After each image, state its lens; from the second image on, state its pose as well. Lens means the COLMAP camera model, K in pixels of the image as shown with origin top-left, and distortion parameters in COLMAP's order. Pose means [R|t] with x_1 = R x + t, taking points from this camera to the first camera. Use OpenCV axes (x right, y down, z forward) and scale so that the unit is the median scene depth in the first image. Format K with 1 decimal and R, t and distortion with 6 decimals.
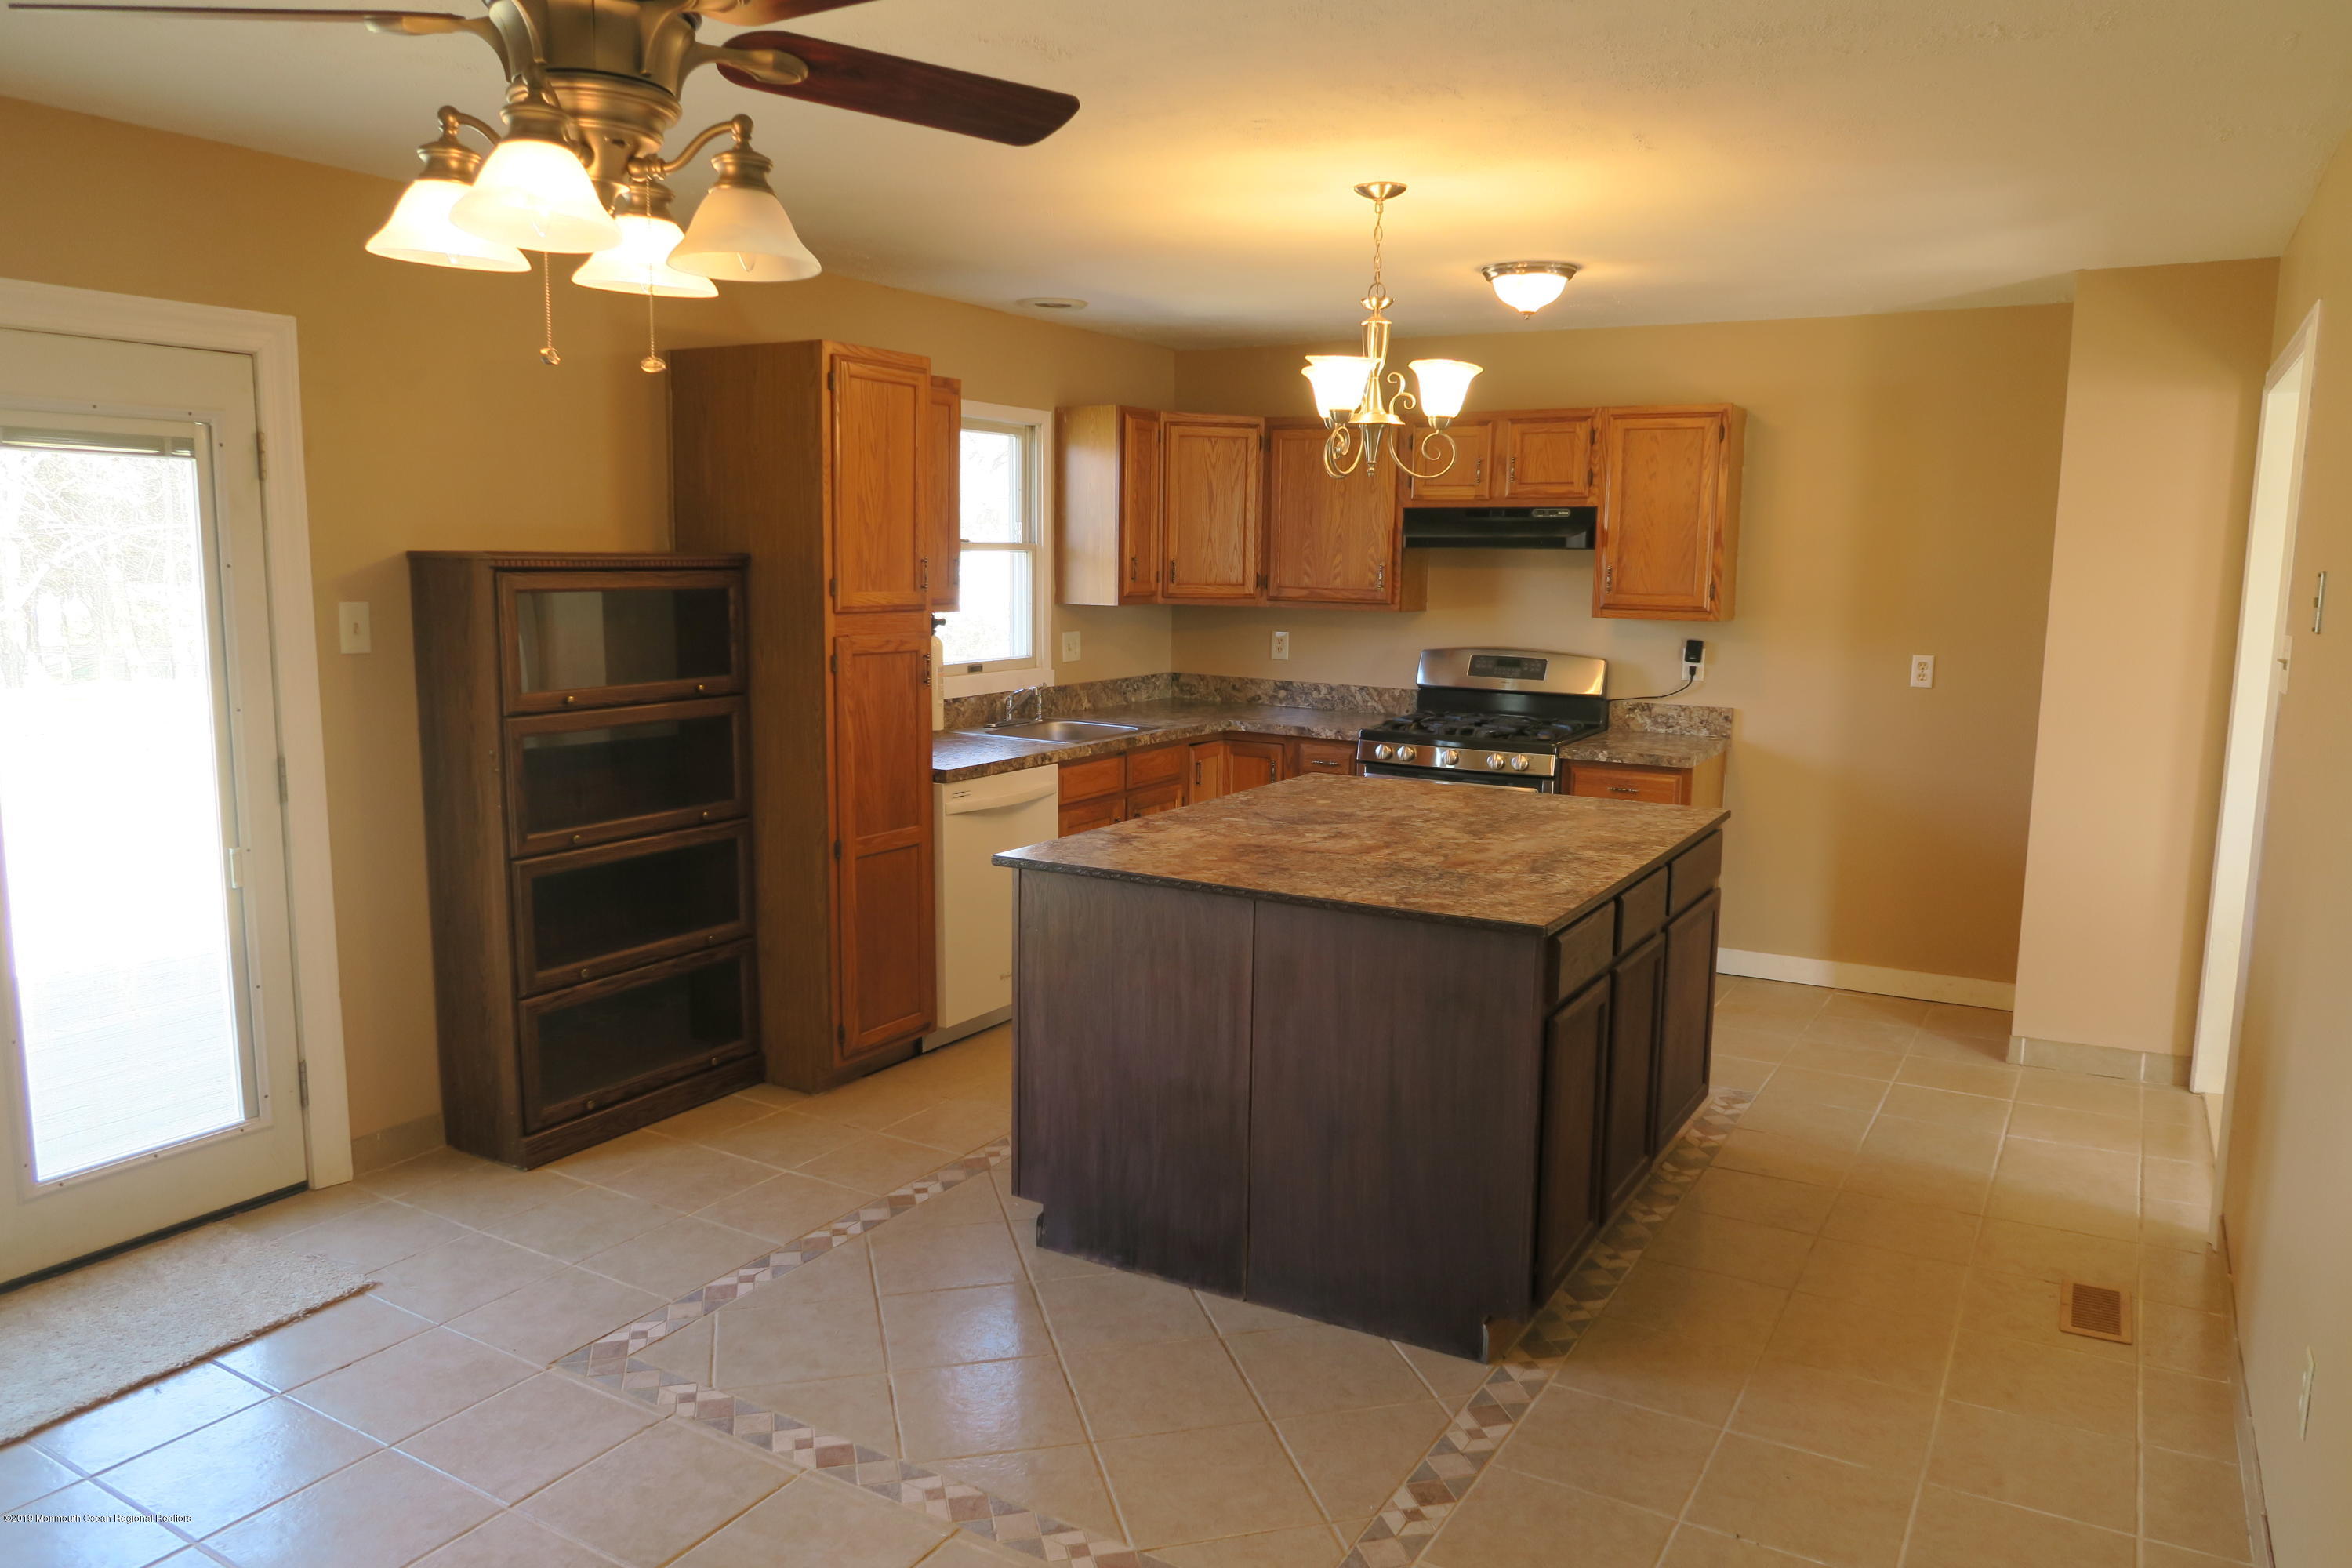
lens RADIAL K [[1621.2, 0, 1162.8], [0, 1621.2, 787.2], [0, 0, 1]] dist [-0.018827, 0.002710]
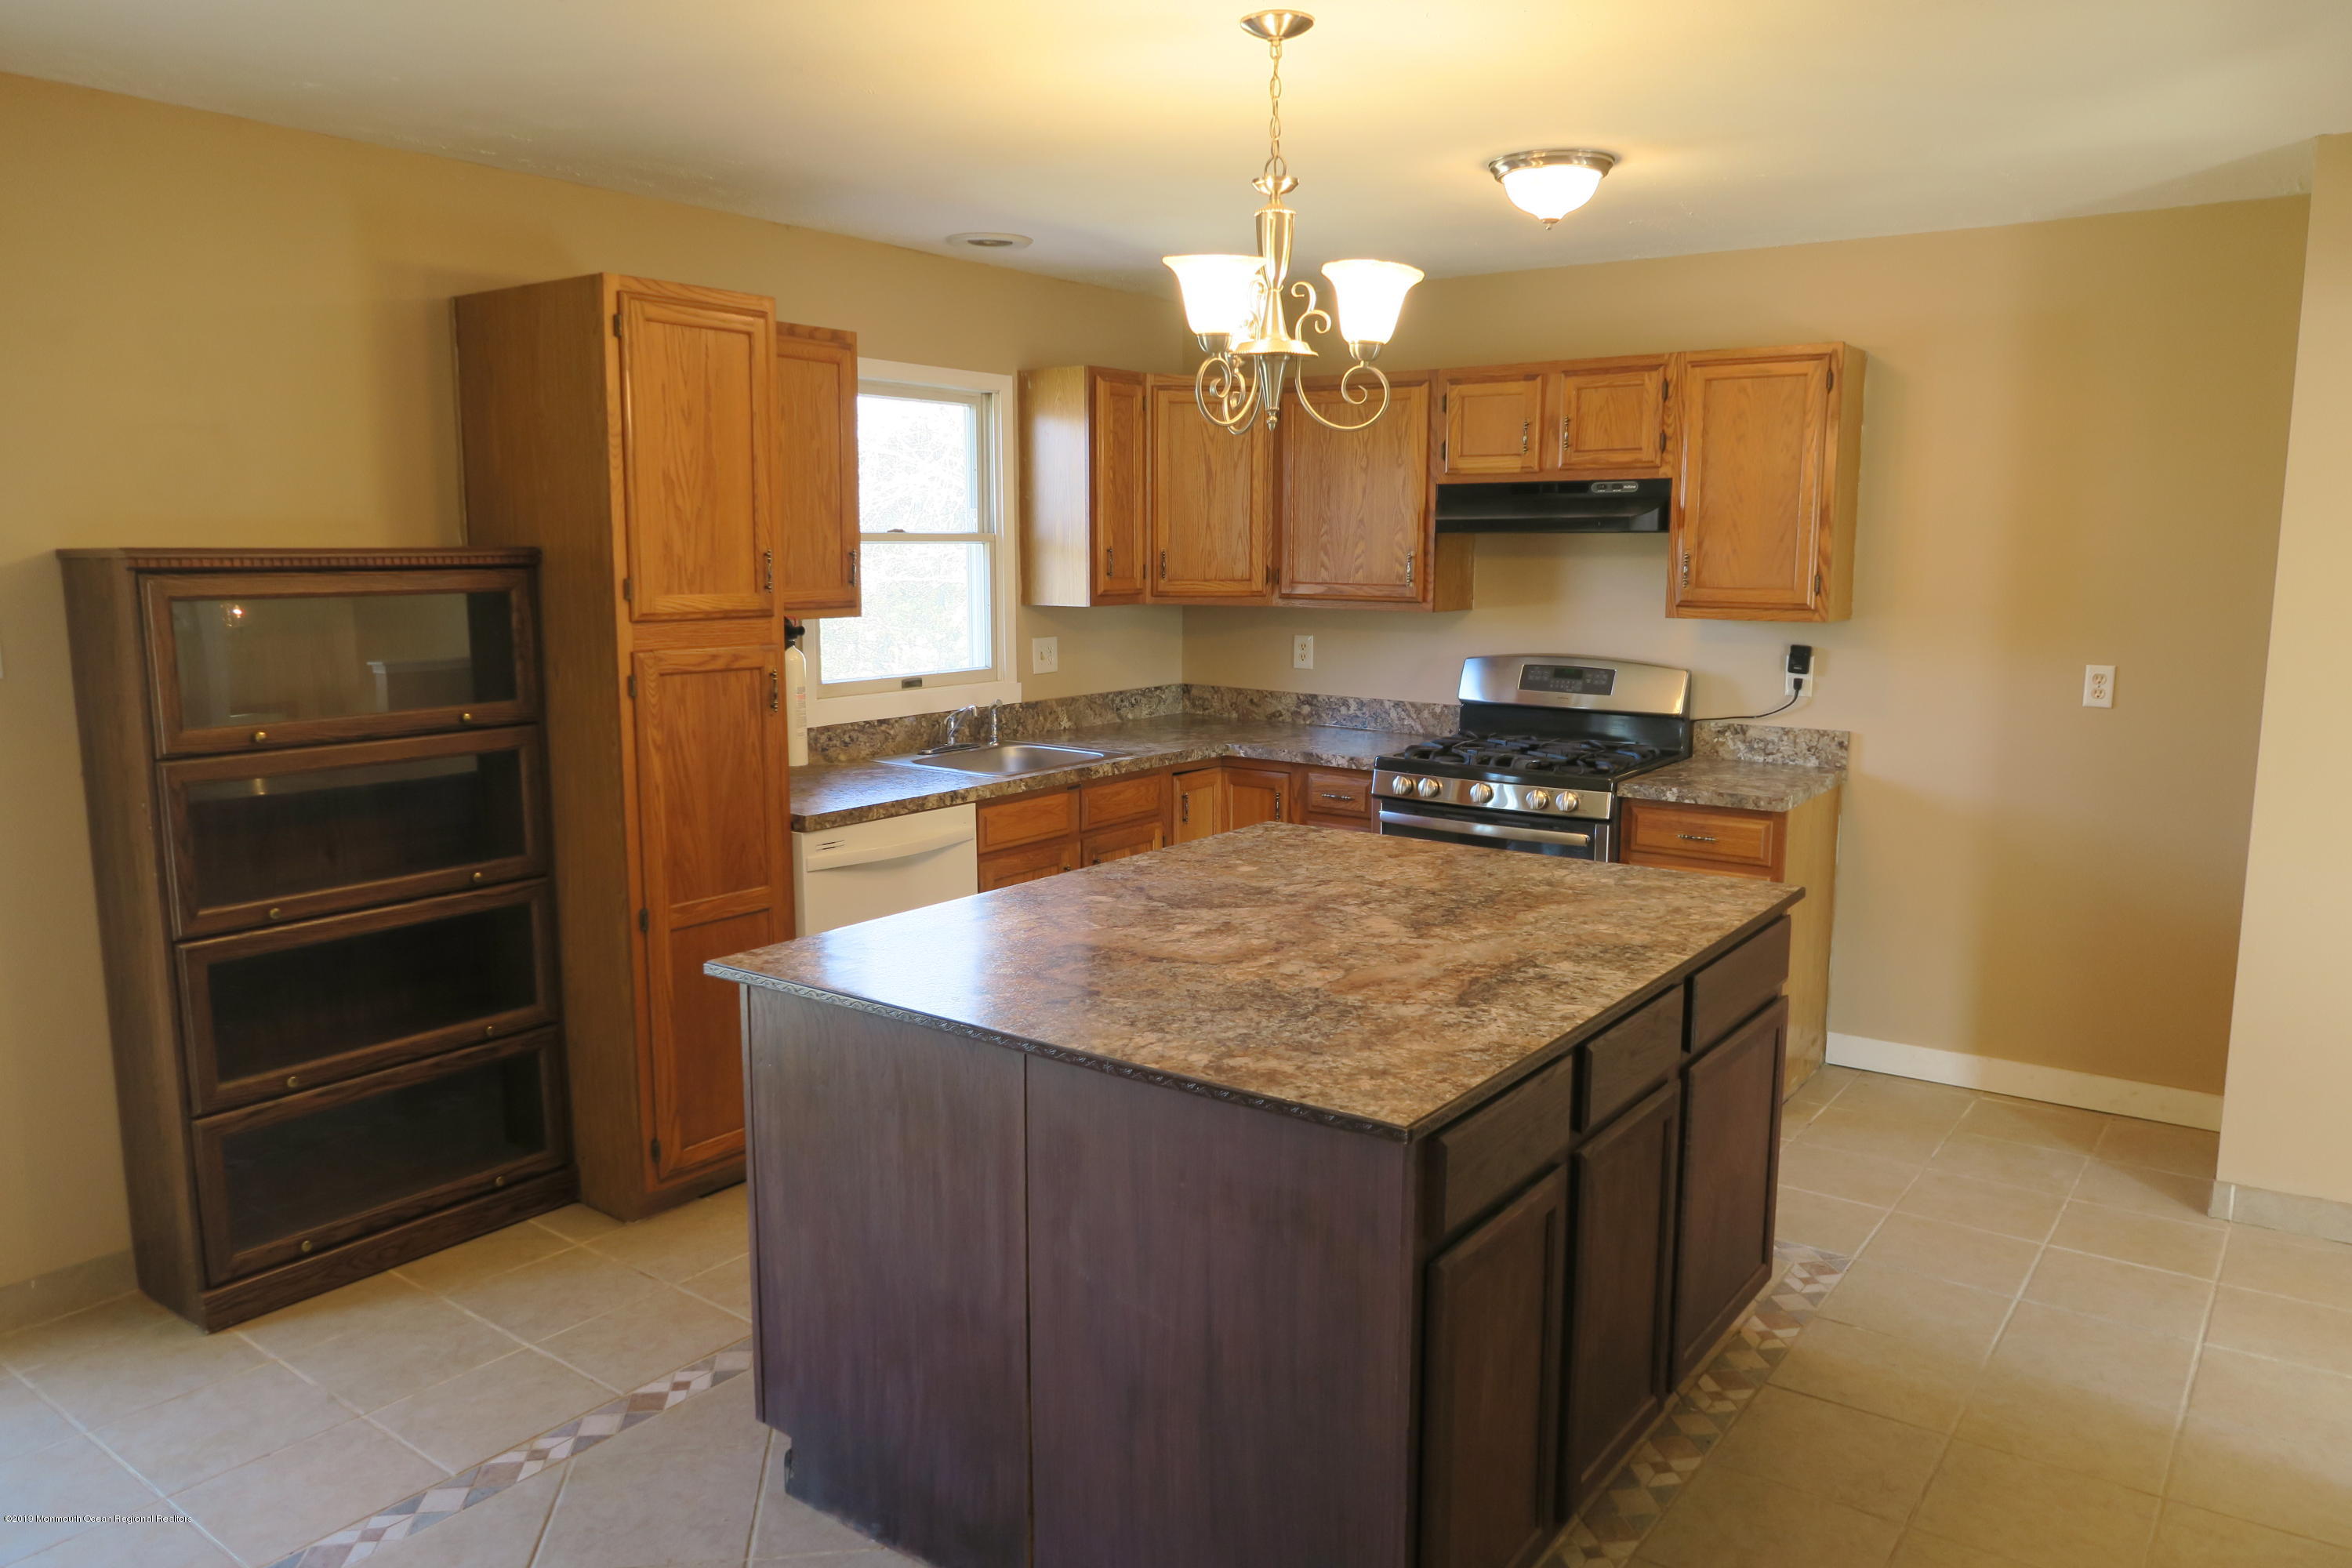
lens RADIAL K [[1620.0, 0, 1163.9], [0, 1620.0, 787.6], [0, 0, 1]] dist [-0.025598, 0.006268]
pose [[0.994623, 0.004395, -0.103468, 0.108036], [-0.004087, 0.999987, 0.003190, -0.024220], [0.103481, -0.002750, 0.994628, 0.194751]]
